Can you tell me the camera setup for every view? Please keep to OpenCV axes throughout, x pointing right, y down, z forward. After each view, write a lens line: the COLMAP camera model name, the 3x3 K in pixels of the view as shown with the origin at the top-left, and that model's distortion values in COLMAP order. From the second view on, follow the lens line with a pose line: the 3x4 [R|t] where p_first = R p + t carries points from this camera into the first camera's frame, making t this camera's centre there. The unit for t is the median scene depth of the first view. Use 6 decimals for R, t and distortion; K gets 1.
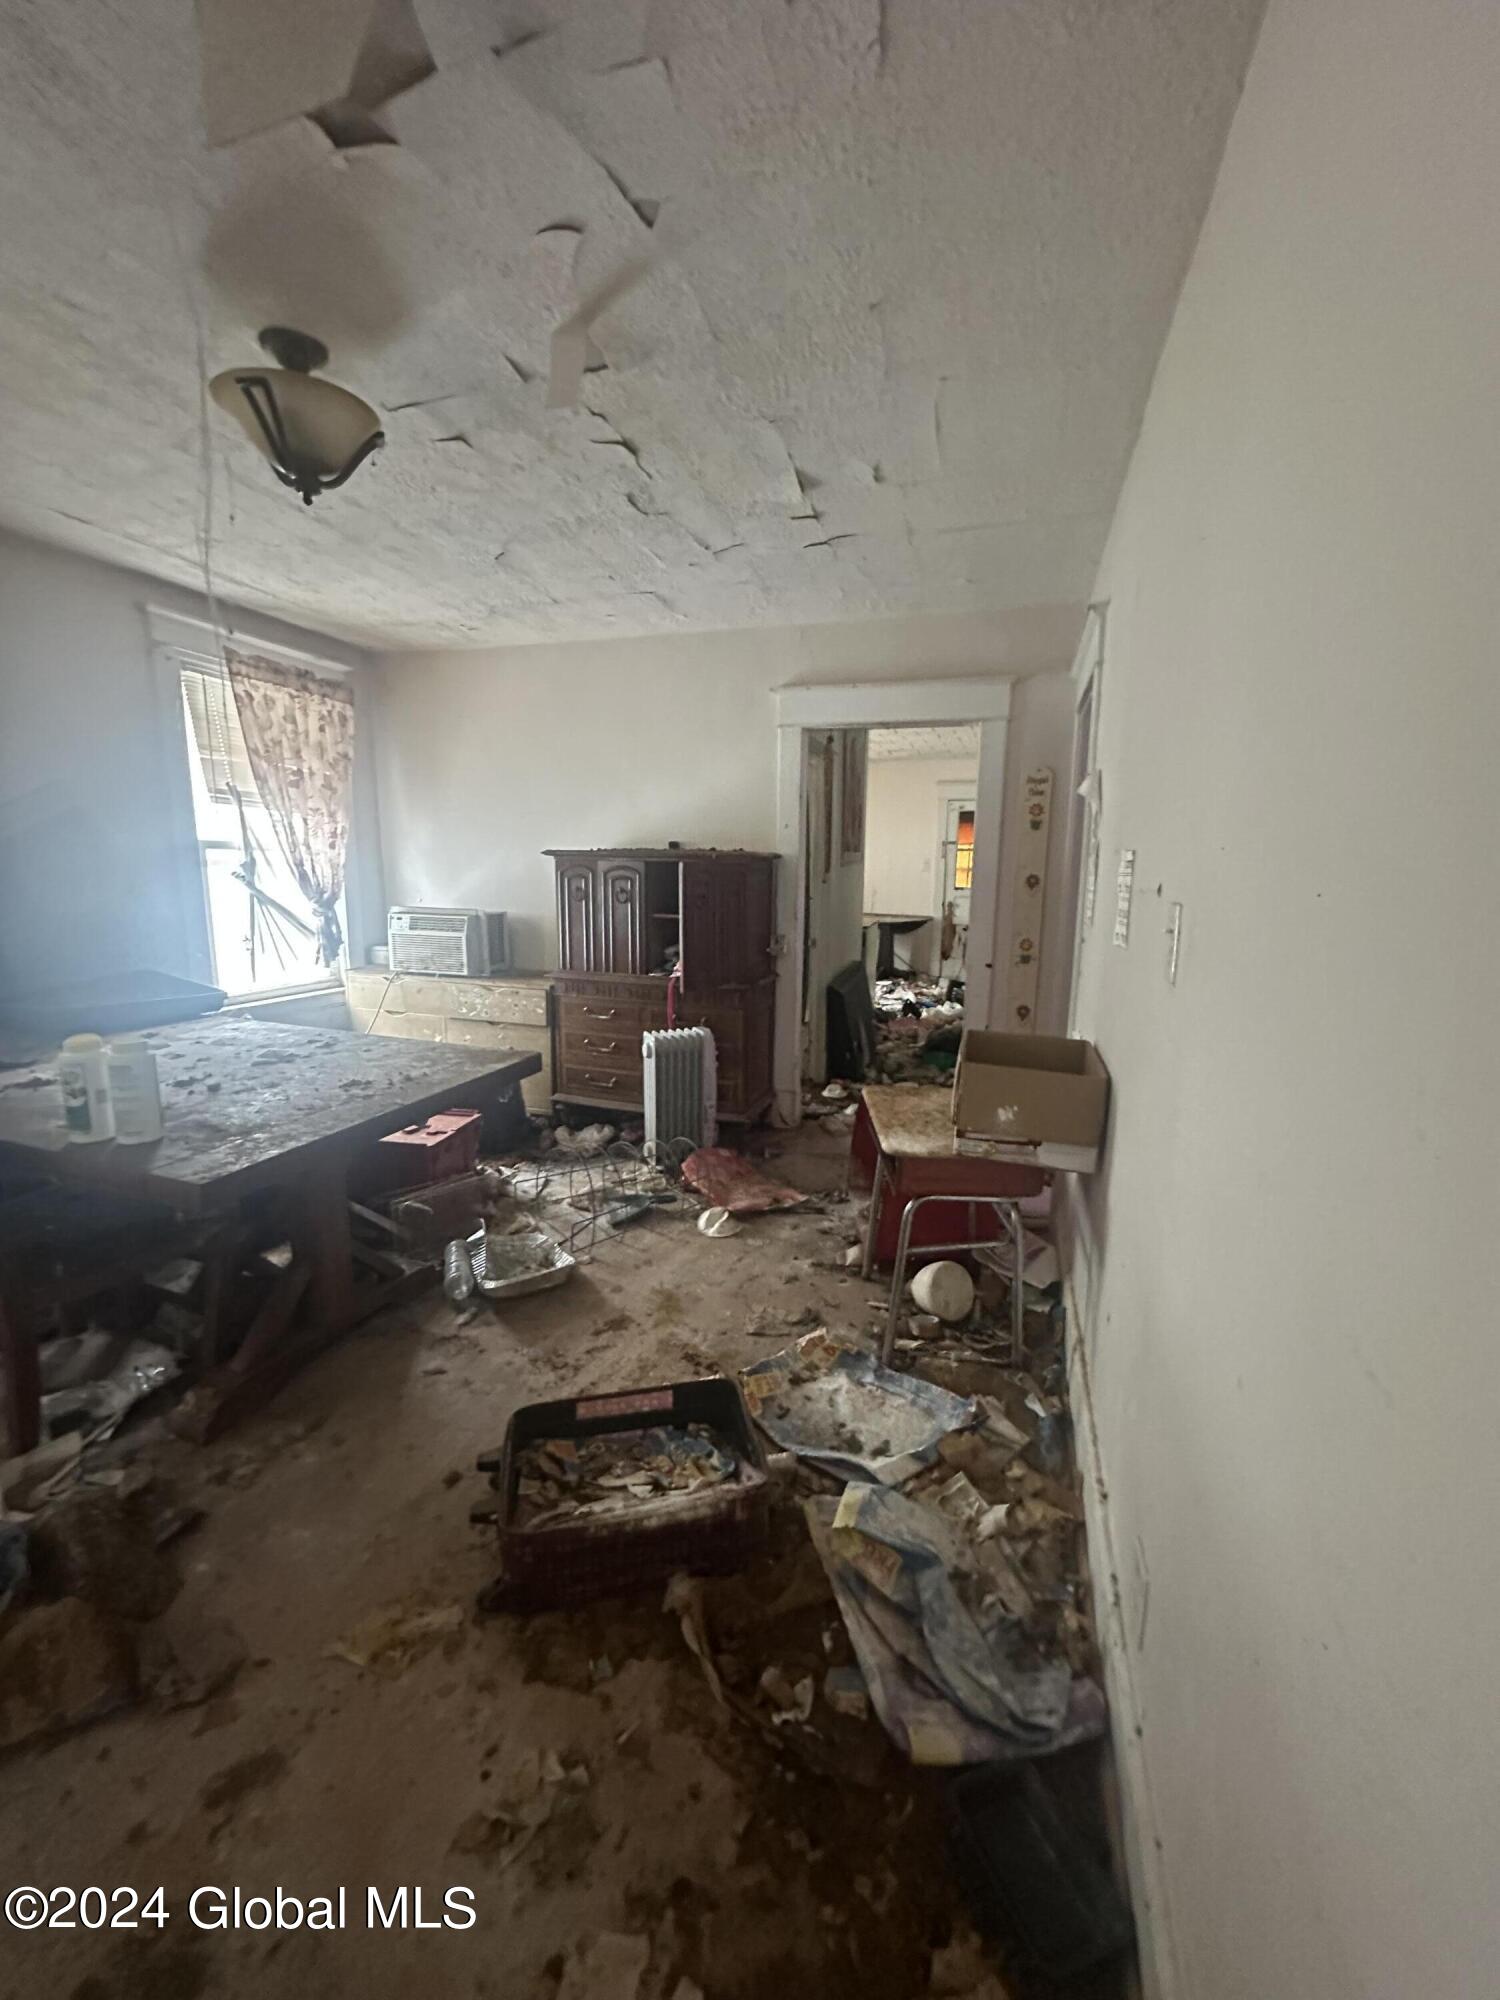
lens RADIAL K [[801.0, 0, 751.7], [0, 801.0, 1001.4], [0, 0, 1]] dist [-0.002060, 0.000253]
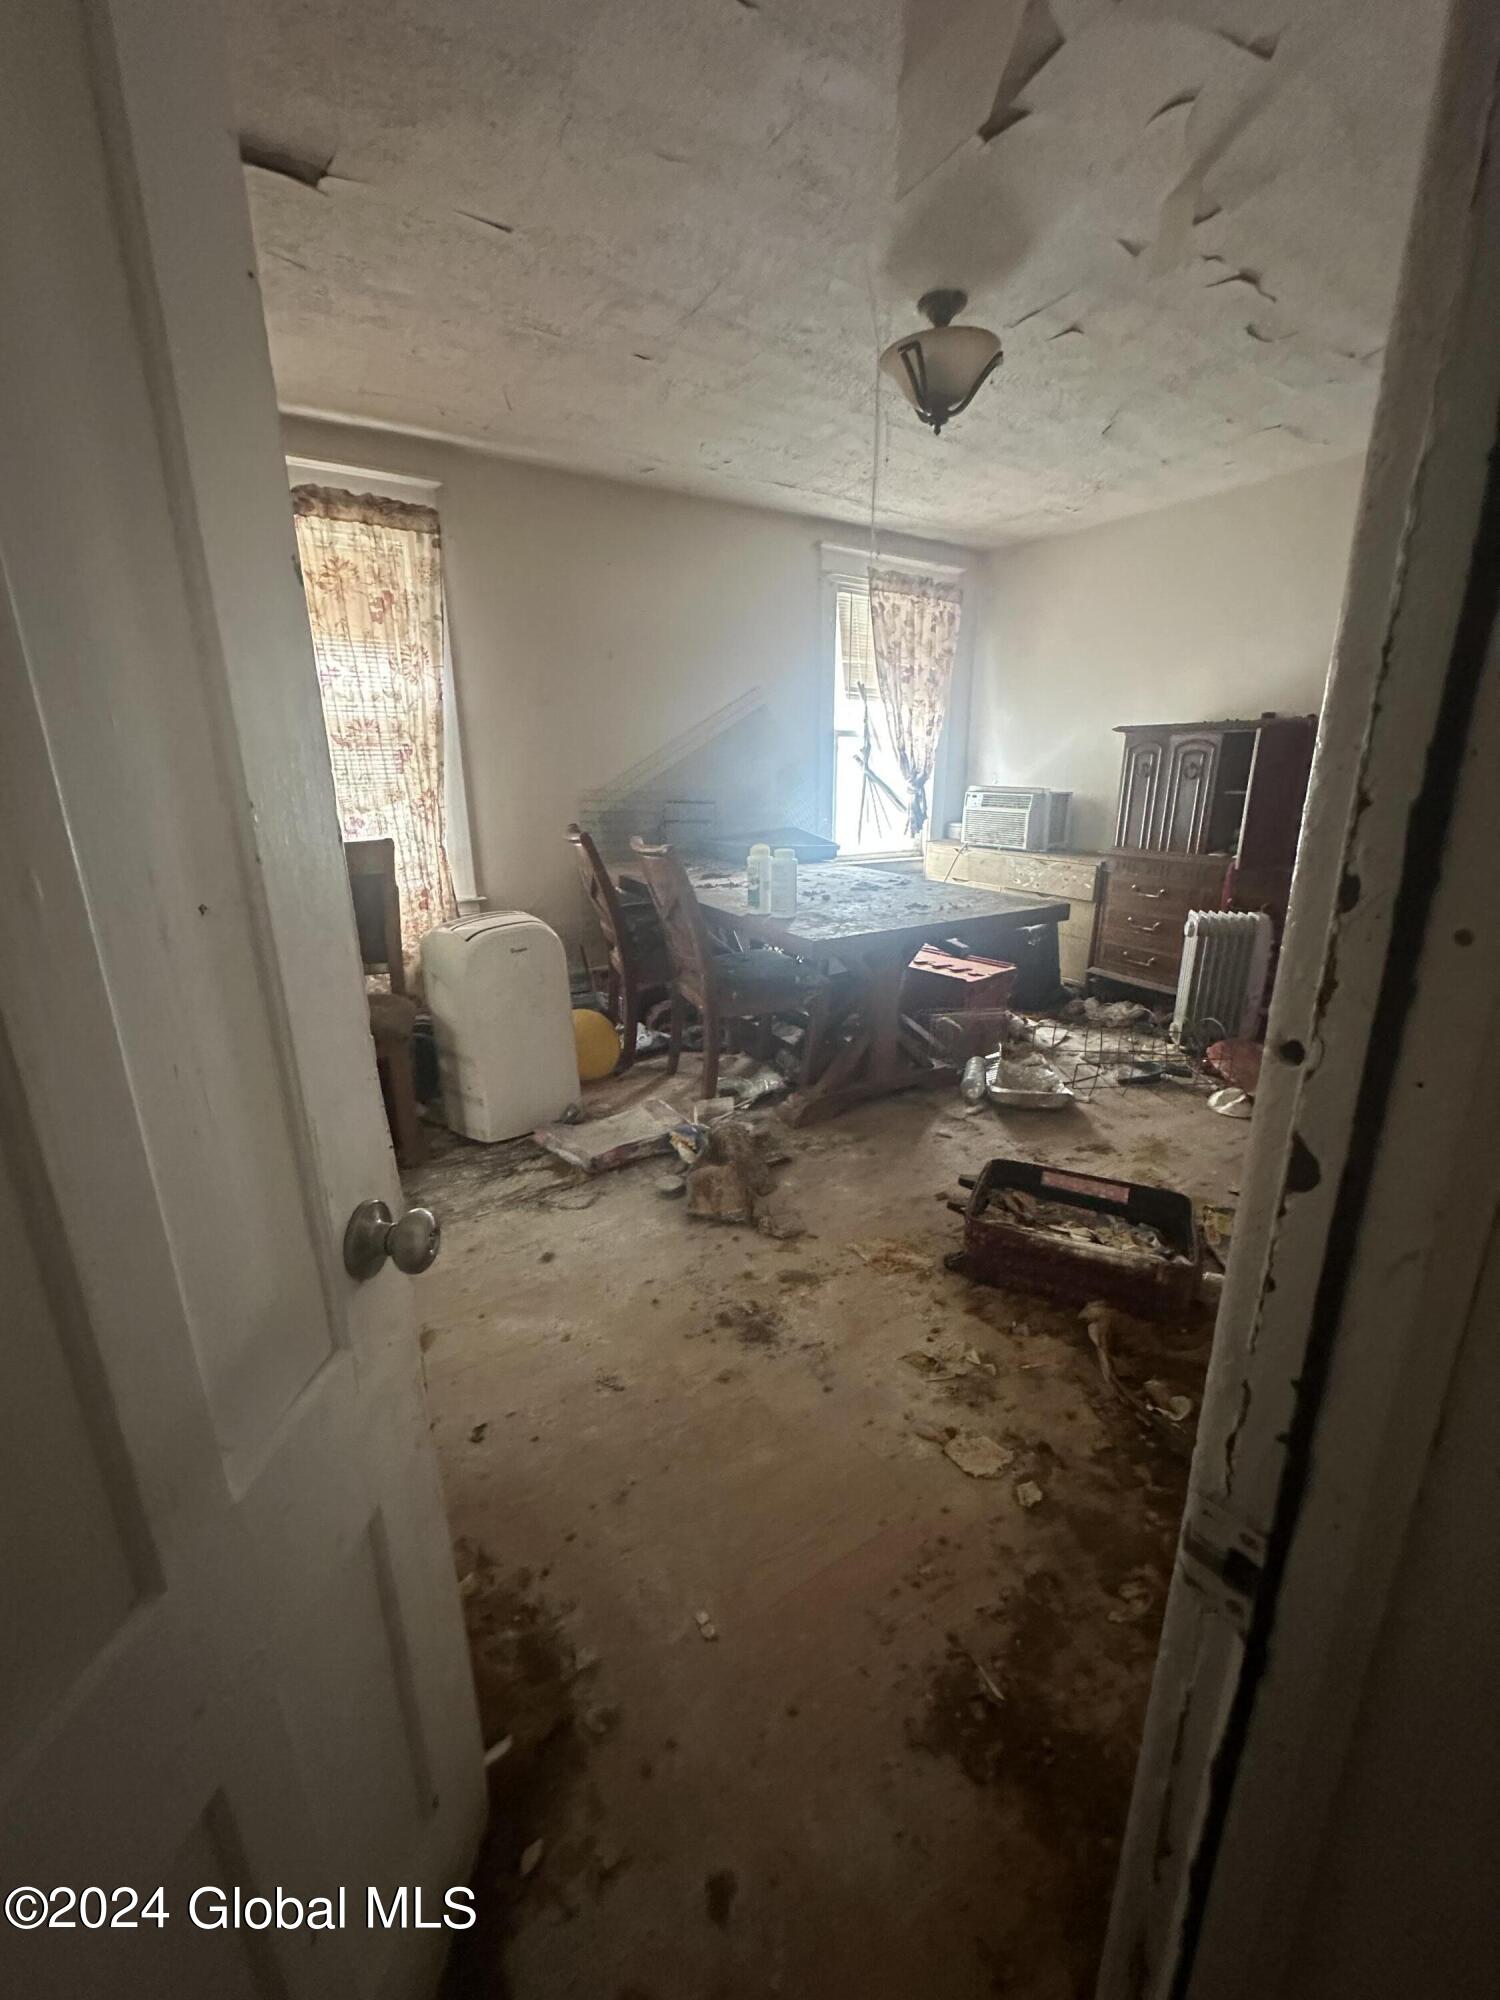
lens RADIAL K [[801.0, 0, 751.7], [0, 801.0, 1001.4], [0, 0, 1]] dist [-0.002060, 0.000253]
pose [[0.769903, 0.165270, -0.616389, 0.089495], [-0.094934, 0.984797, 0.145473, 0.065422], [0.631061, -0.053484, 0.773888, -0.129938]]
